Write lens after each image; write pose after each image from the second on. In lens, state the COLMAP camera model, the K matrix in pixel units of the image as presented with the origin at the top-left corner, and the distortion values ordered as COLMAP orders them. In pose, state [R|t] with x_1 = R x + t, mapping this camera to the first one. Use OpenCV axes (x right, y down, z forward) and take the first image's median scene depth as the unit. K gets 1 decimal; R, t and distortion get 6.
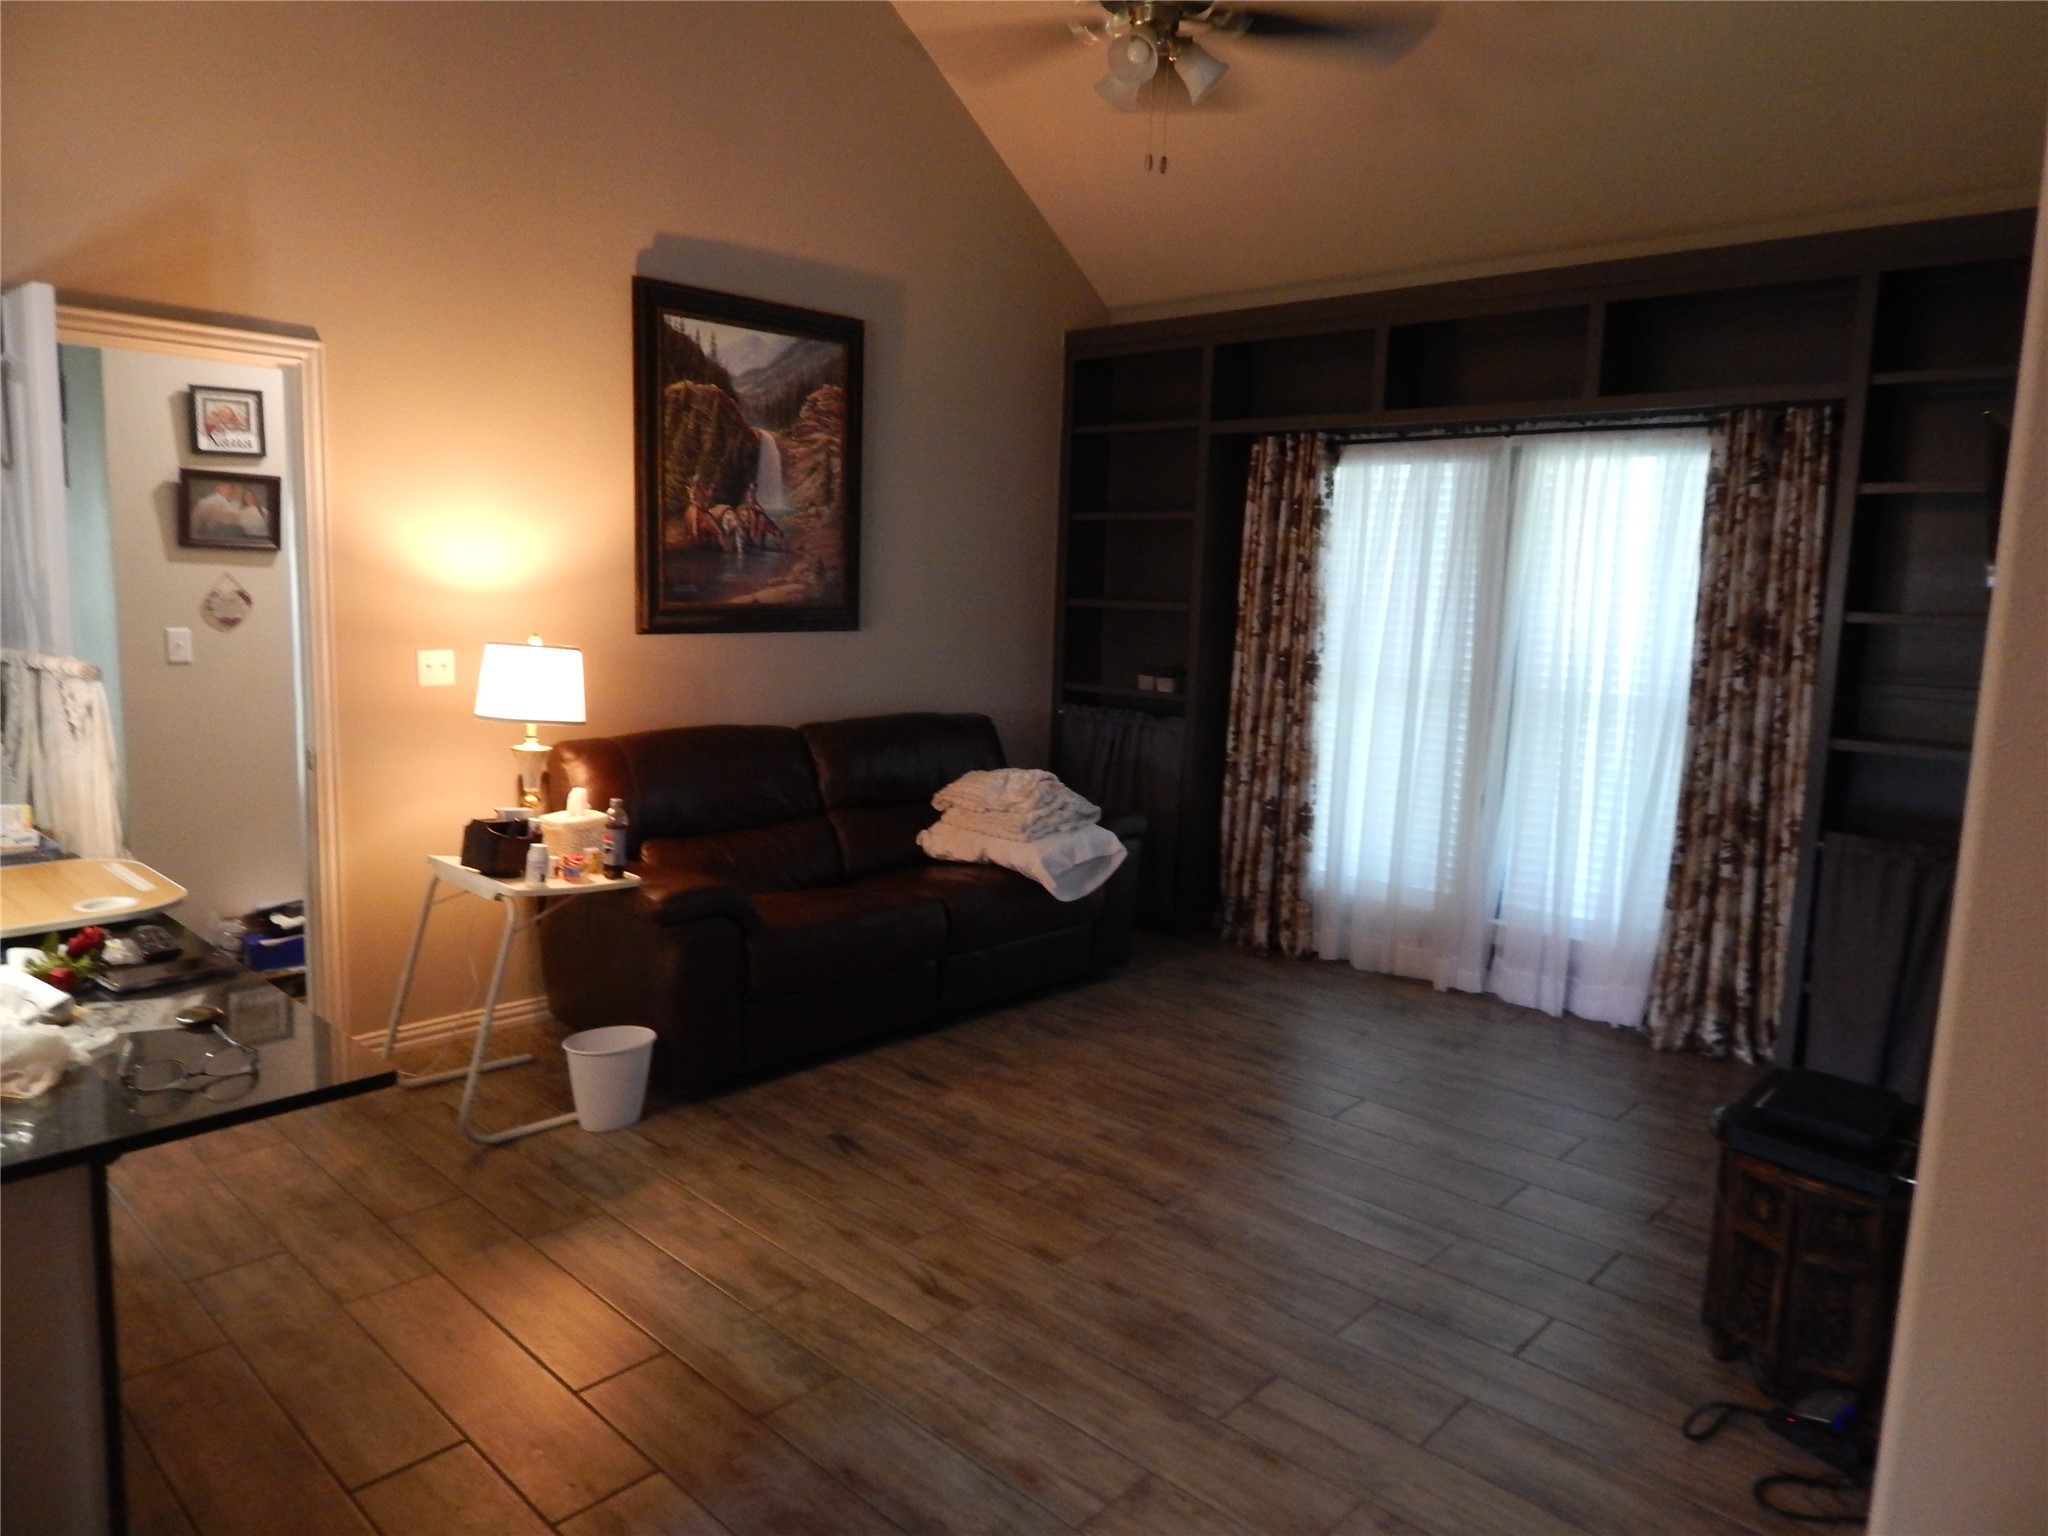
lens RADIAL K [[1348.1, 0, 1027.8], [0, 1348.1, 767.8], [0, 0, 1]] dist [-0.007069, -0.002072]
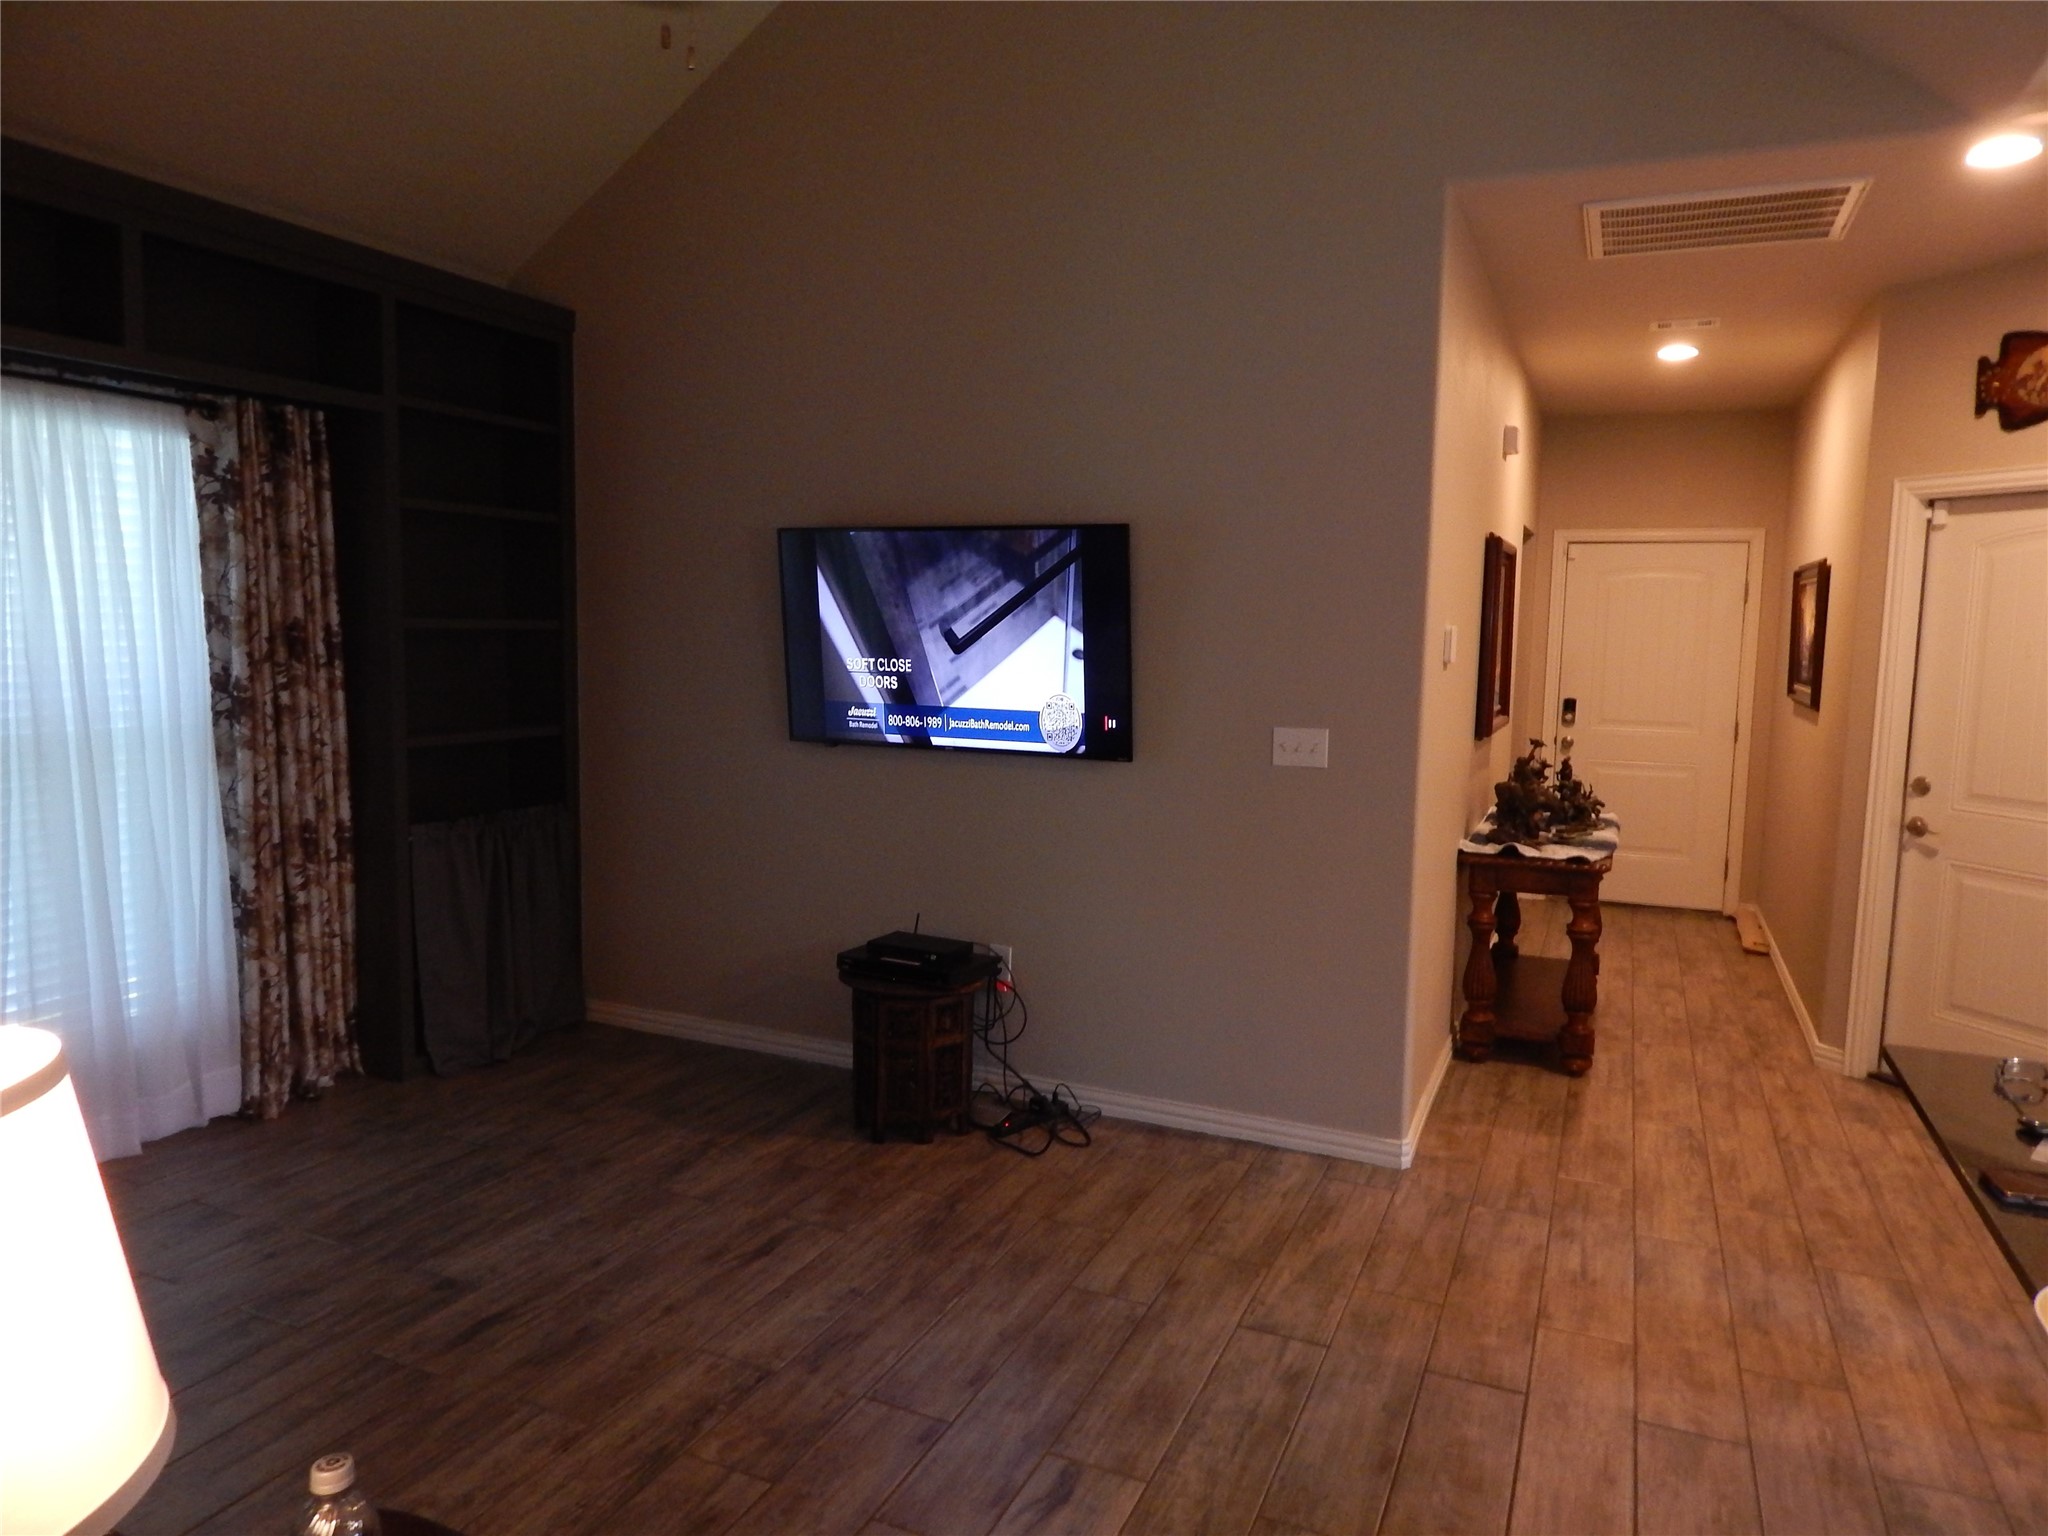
lens RADIAL K [[1348.1, 0, 1028.5], [0, 1348.1, 776.0], [0, 0, 1]] dist [-0.007069, -0.002072]
pose [[-0.339335, -0.145900, 0.929282, -0.546101], [0.100859, 0.976560, 0.190153, -0.141657], [-0.935243, 0.158252, -0.316665, 0.867166]]
